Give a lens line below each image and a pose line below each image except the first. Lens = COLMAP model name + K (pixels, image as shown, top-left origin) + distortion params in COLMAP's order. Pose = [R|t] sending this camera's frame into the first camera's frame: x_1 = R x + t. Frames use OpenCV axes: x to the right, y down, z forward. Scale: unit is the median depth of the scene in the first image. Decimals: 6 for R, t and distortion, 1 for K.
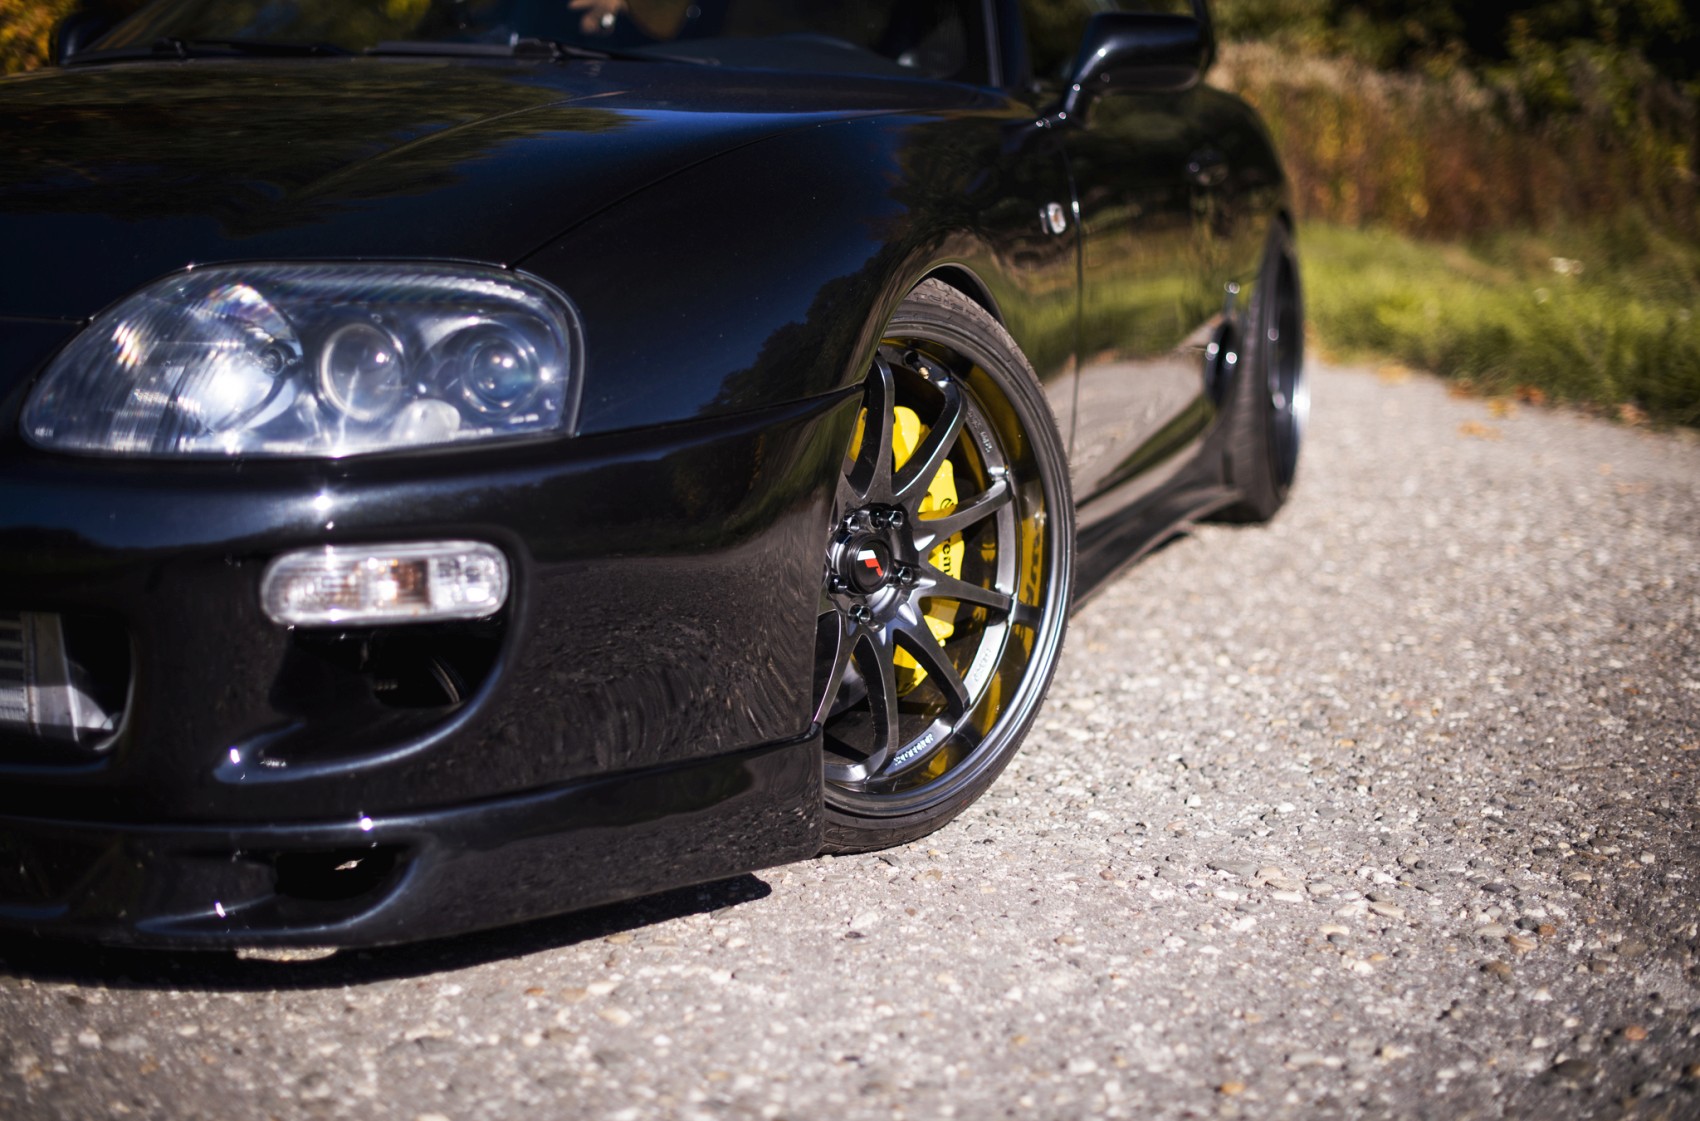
lens RADIAL K [[2494.9, 0, 850.0], [0, 2494.9, 560.5], [0, 0, 1]] dist [-0.151713, 0.085638]
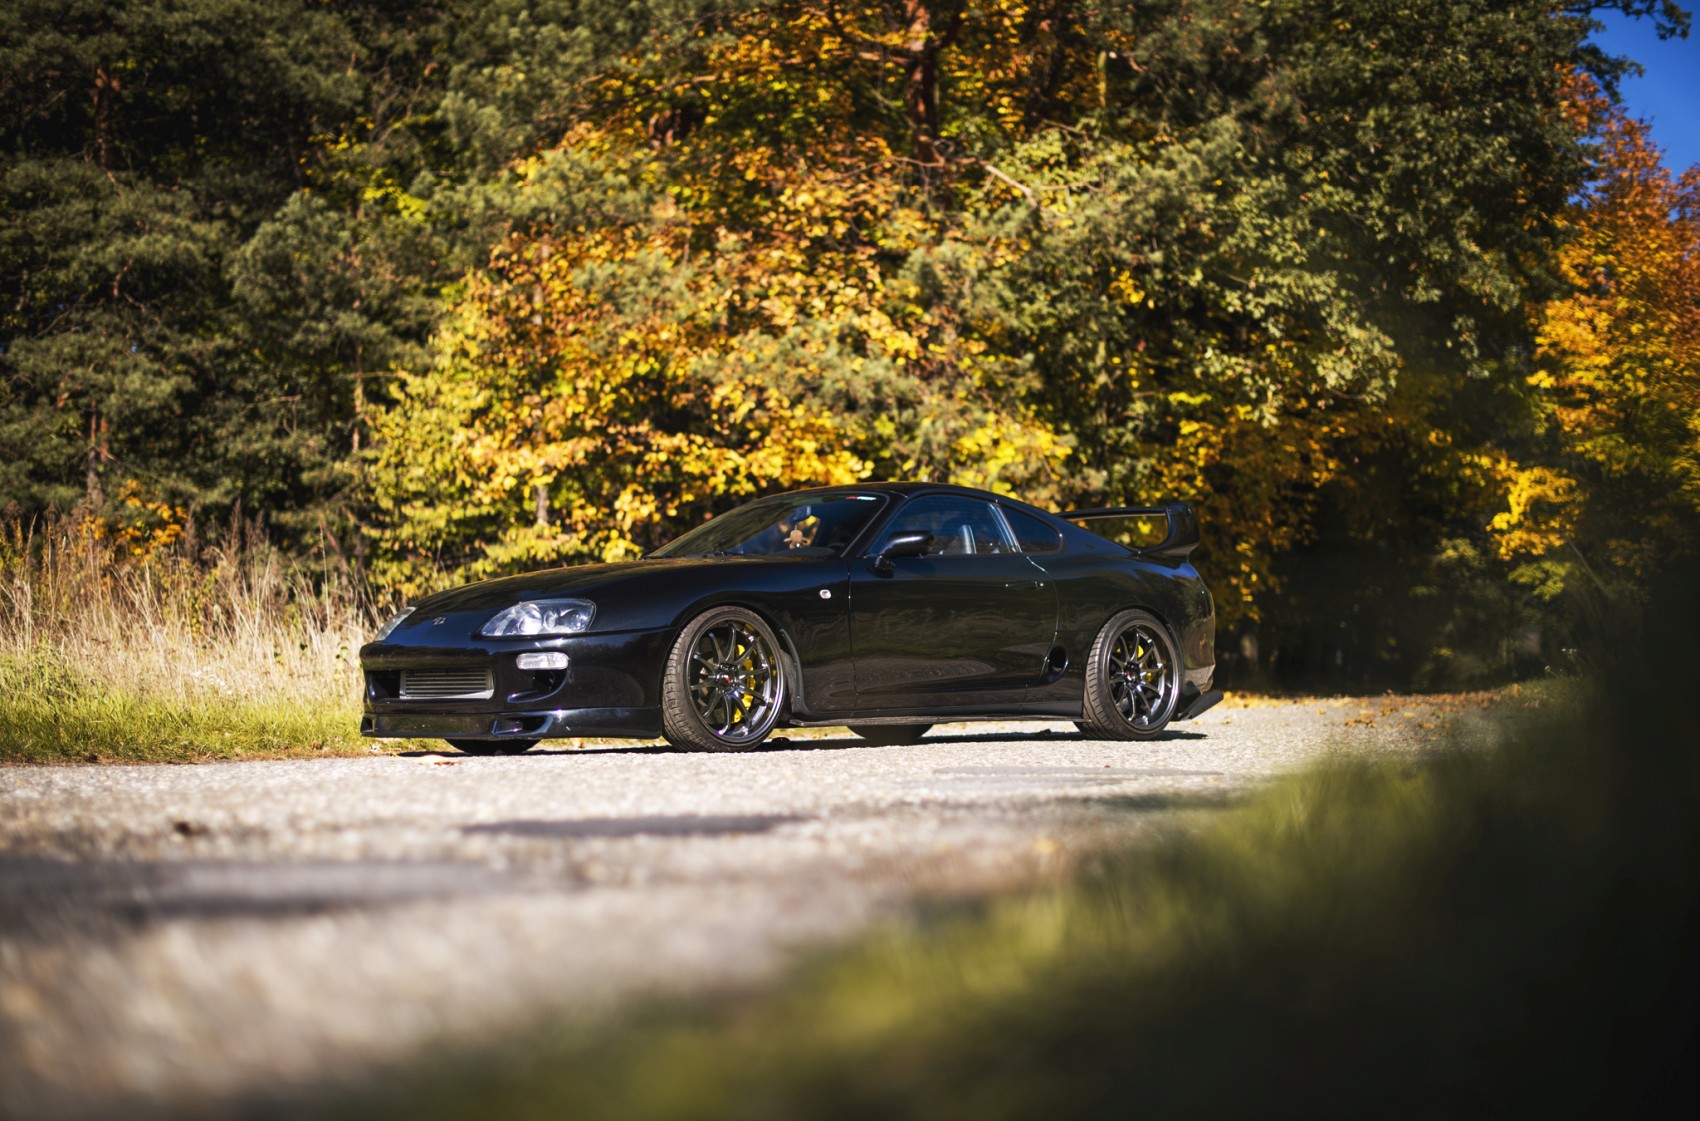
lens RADIAL K [[2380.2, 0, 850.0], [0, 2380.2, 560.5], [0, 0, 1]] dist [-0.143124, 0.144806]
pose [[0.874297, -0.058264, -0.481882, 2.330515], [-0.049205, 0.977017, -0.207406, 0.678073], [0.482891, 0.205046, 0.851336, -2.408286]]
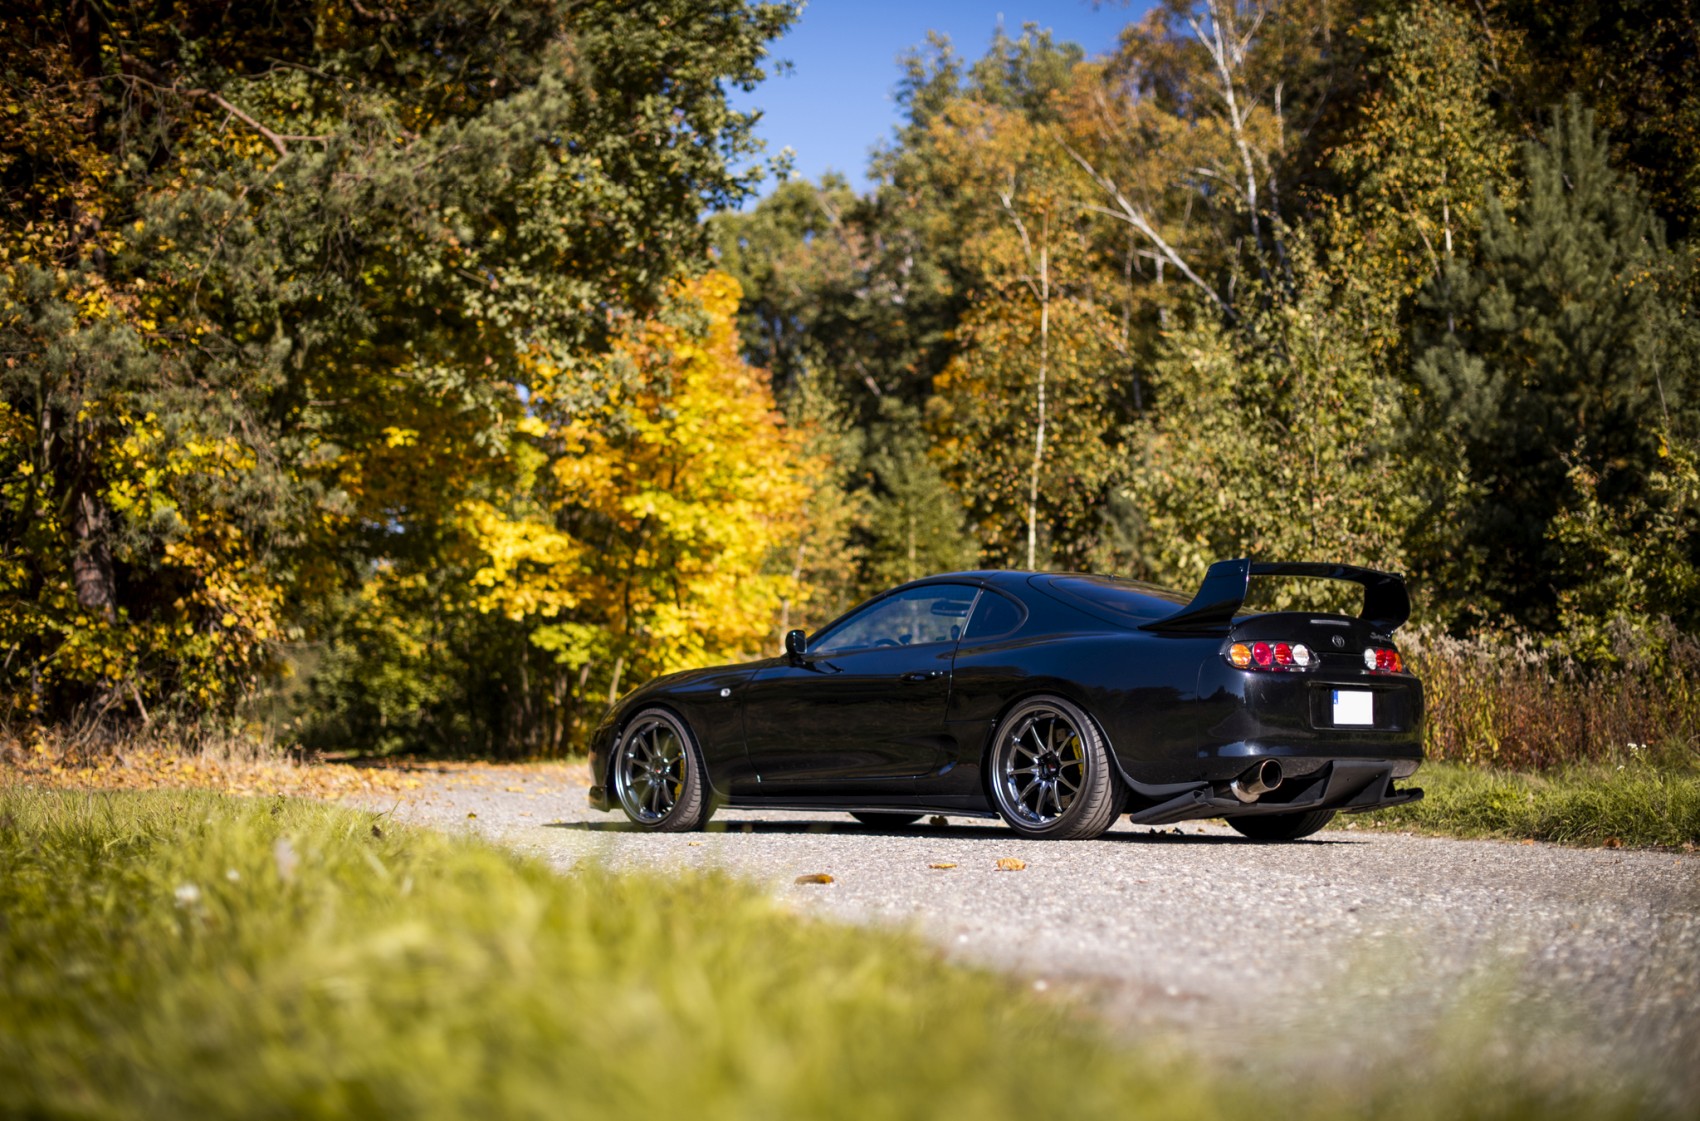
lens RADIAL K [[2524.7, 0, 918.8], [0, 2524.7, 563.4], [0, 0, 1]] dist [-0.172932, 0.050783]
pose [[0.999782, -0.010807, 0.017853, -0.507488], [0.014734, 0.971378, -0.237082, 0.389115], [-0.014780, 0.237293, 0.971326, -1.445248]]
